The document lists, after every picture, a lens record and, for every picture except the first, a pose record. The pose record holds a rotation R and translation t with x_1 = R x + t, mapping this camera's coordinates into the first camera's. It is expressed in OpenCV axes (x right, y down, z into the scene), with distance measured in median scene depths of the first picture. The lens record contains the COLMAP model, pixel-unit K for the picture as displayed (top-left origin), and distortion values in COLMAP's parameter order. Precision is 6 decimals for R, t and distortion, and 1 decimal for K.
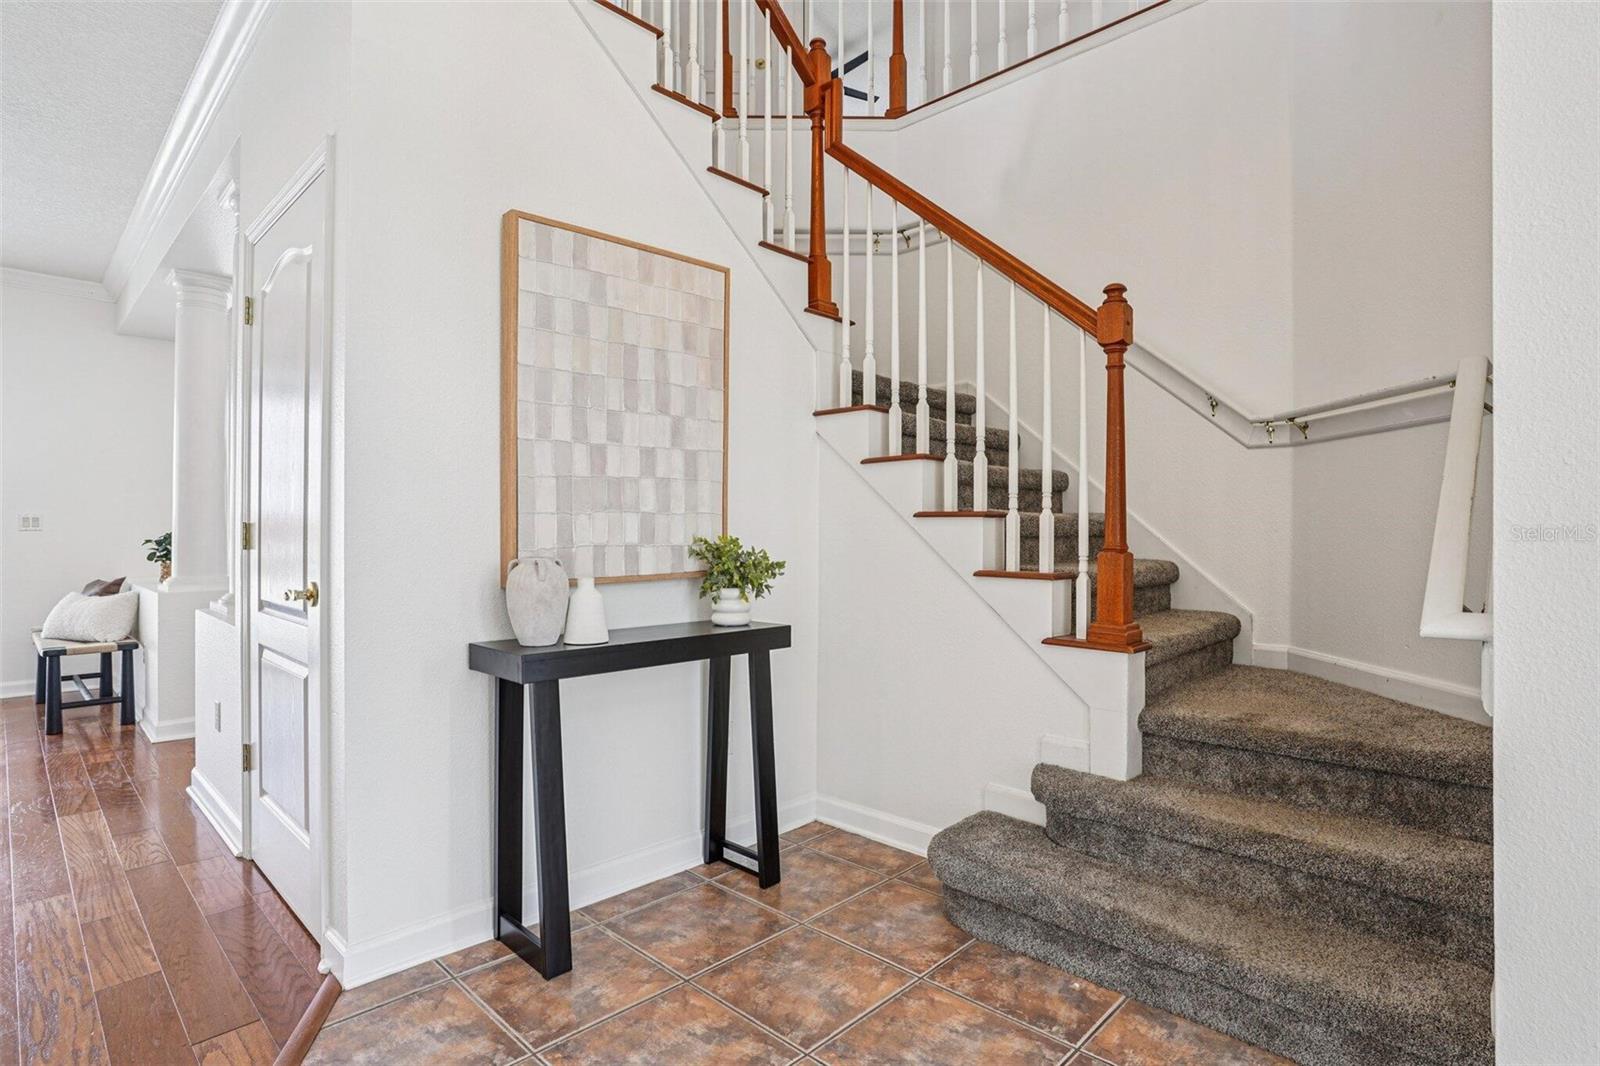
lens RADIAL K [[820.4, 0, 805.0], [0, 820.4, 537.4], [0, 0, 1]] dist [-0.043016, 0.013978]
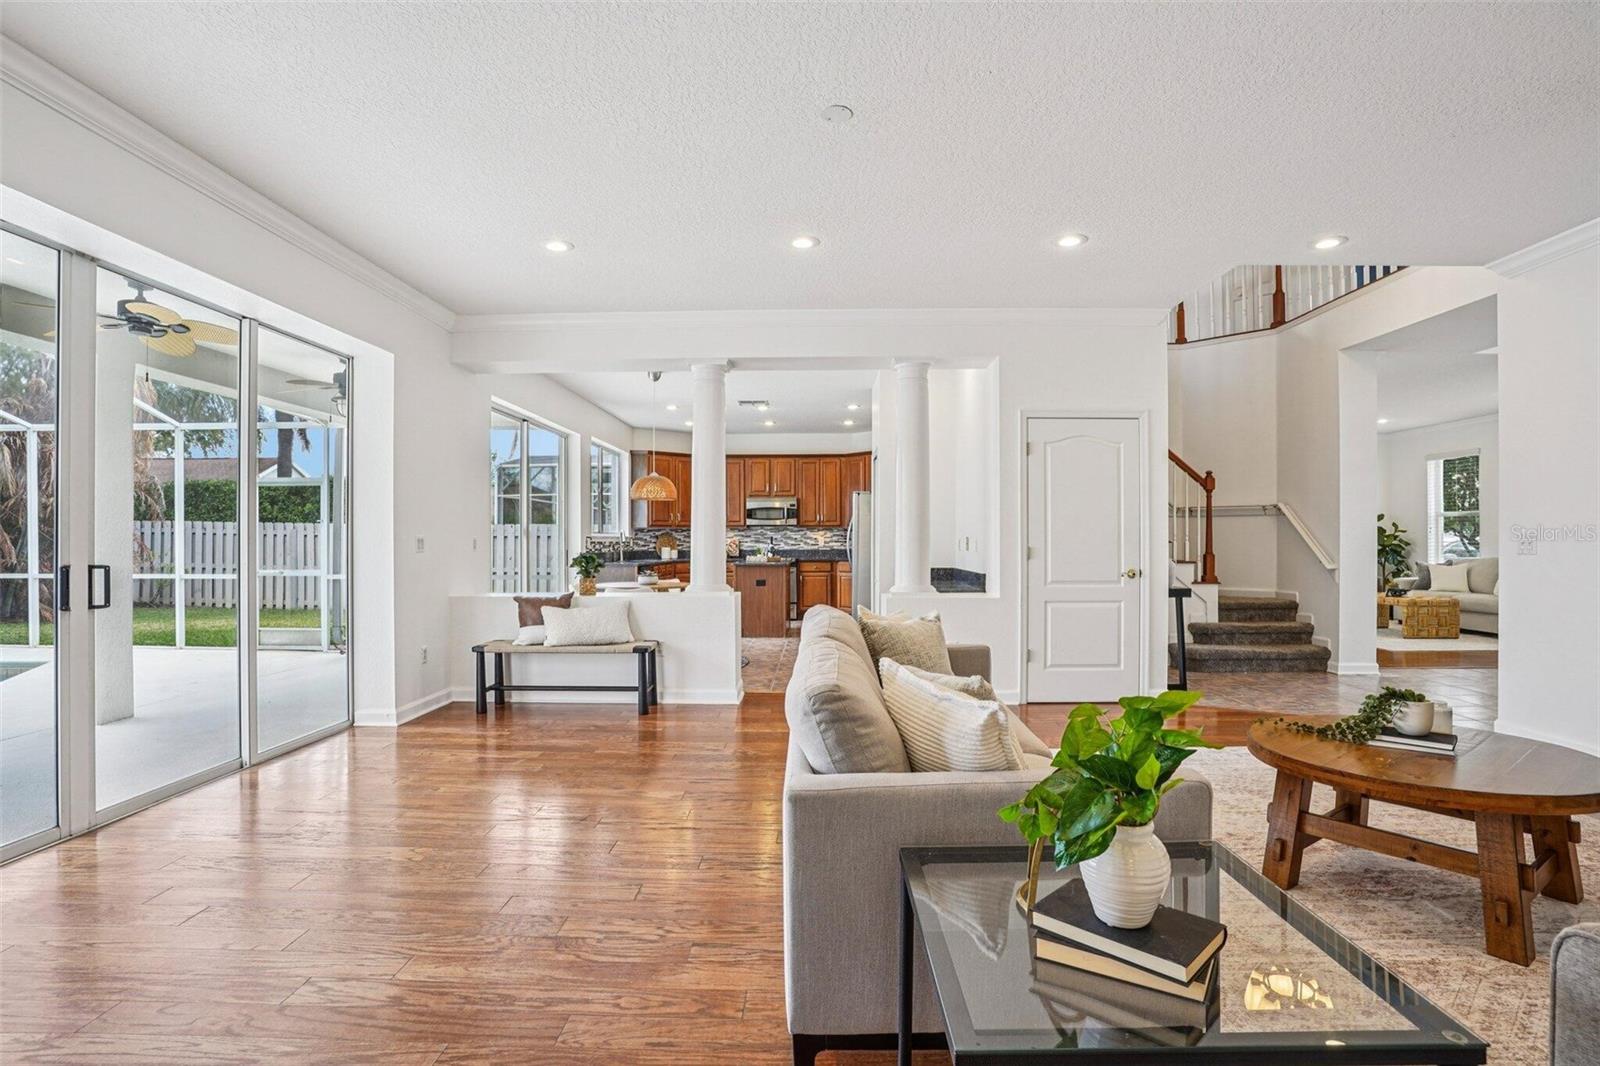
lens RADIAL K [[787.0, 0, 797.1], [0, 787.0, 541.8], [0, 0, 1]] dist [-0.056480, 0.010759]
pose [[0.725635, -0.003078, 0.688073, -2.145983], [0.007776, 0.999963, -0.003727, -0.024074], [-0.688036, 0.008055, 0.725632, -0.075760]]
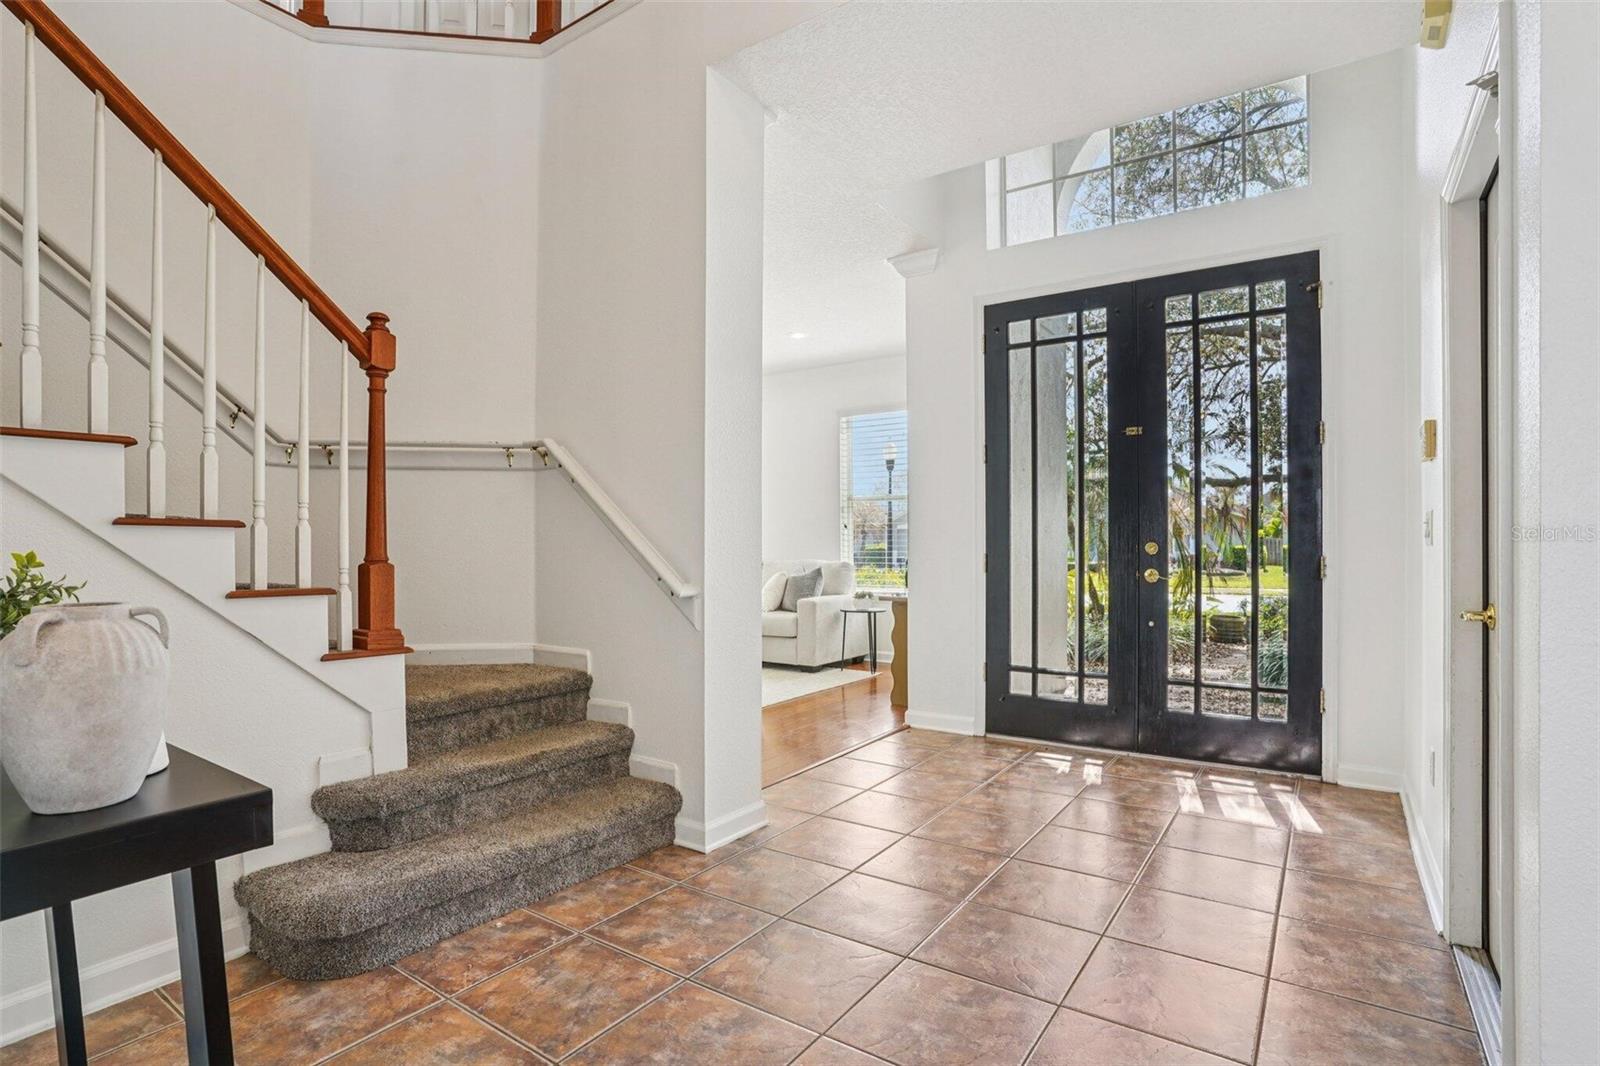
lens RADIAL K [[787.0, 0, 791.7], [0, 787.0, 546.9], [0, 0, 1]] dist [-0.056480, 0.010759]
pose [[-0.173332, 0.005135, 0.984850, -0.530516], [0.015897, 0.999871, -0.002416, 0.005162], [-0.984735, 0.015238, -0.173391, 0.470661]]
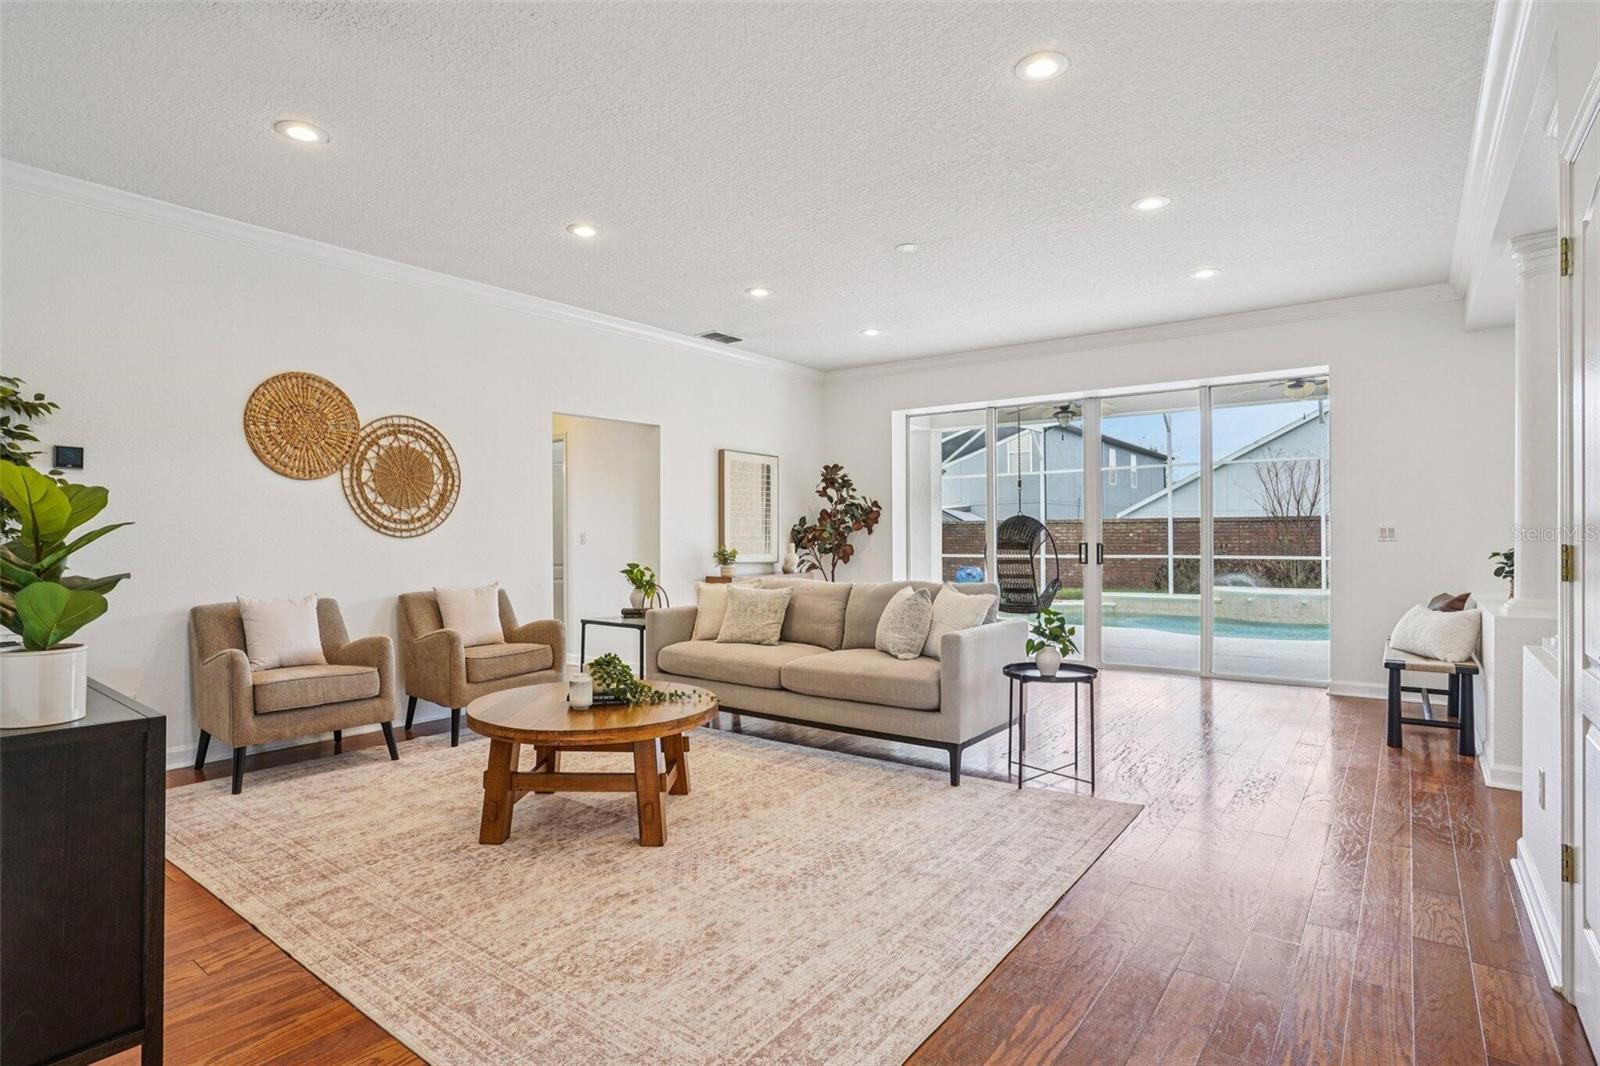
lens RADIAL K [[820.4, 0, 783.6], [0, 820.4, 537.8], [0, 0, 1]] dist [-0.043016, 0.013978]
pose [[0.120358, 0.002819, -0.992727, -0.045941], [-0.004256, 0.999988, 0.002323, -0.019180], [0.992721, 0.003946, 0.120368, 0.157424]]
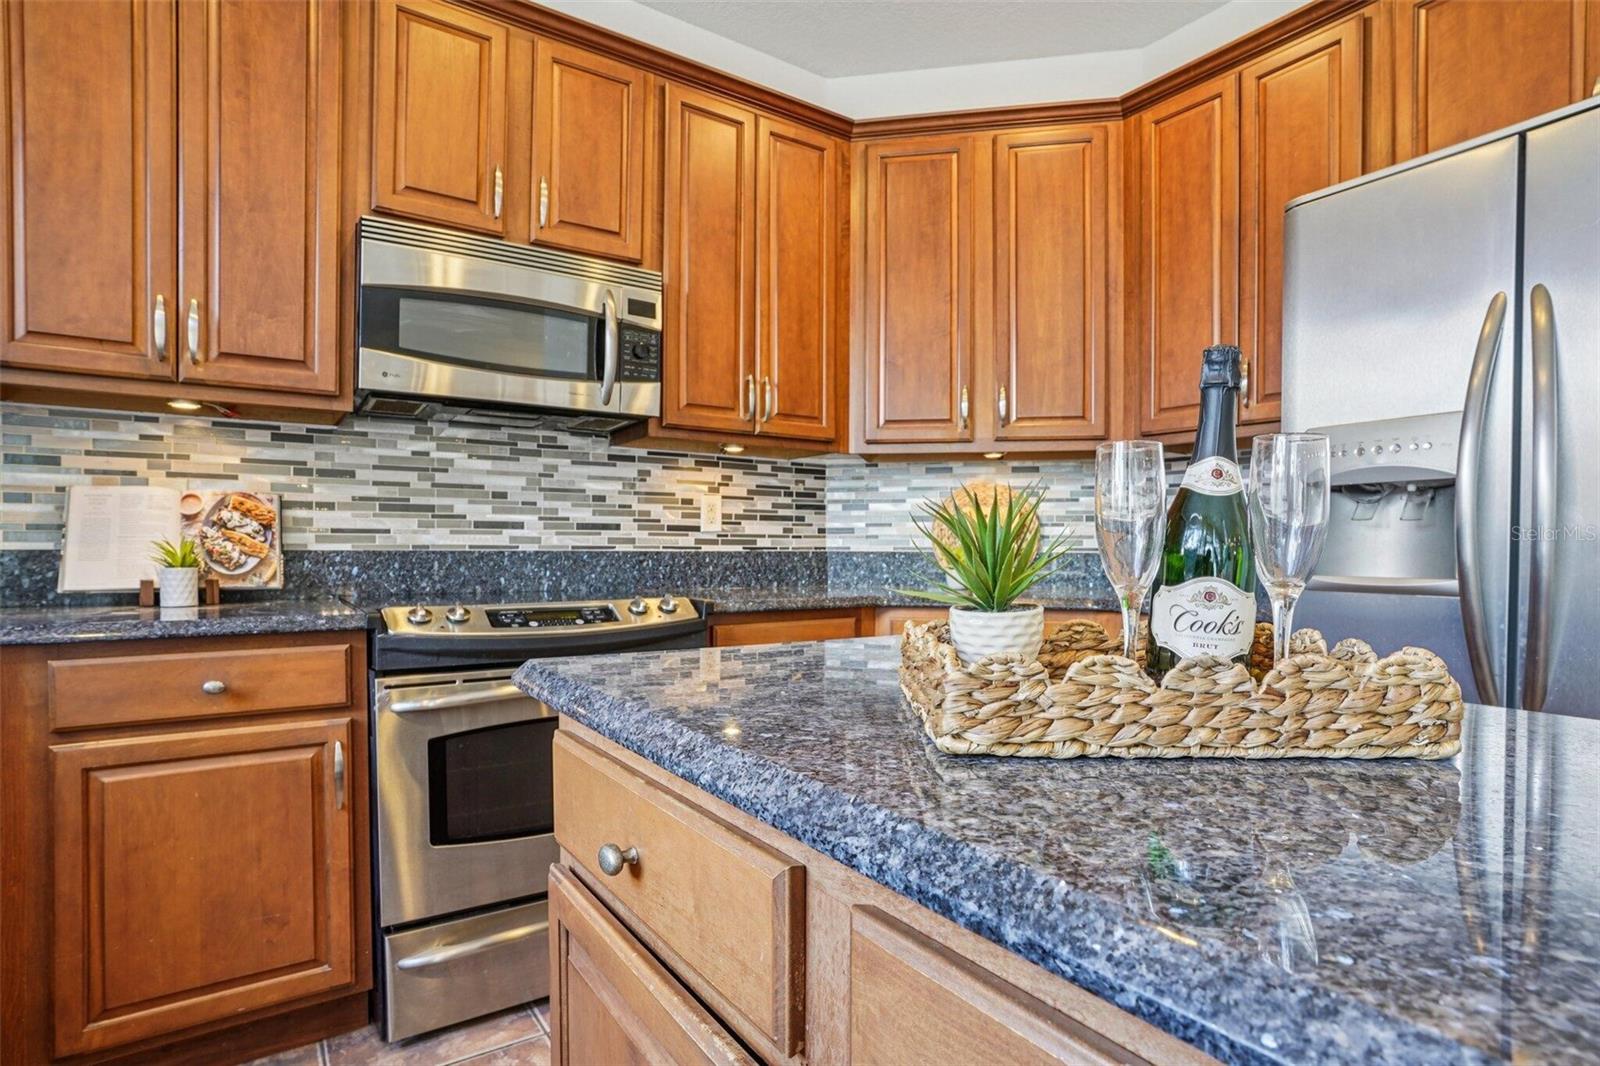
lens RADIAL K [[820.4, 0, 802.9], [0, 820.4, 550.2], [0, 0, 1]] dist [-0.043016, 0.013978]
pose [[0.190775, -0.000565, 0.981634, -0.358693], [0.001663, 0.999999, 0.000253, -0.002396], [-0.981632, 0.001584, 0.190776, 2.245980]]
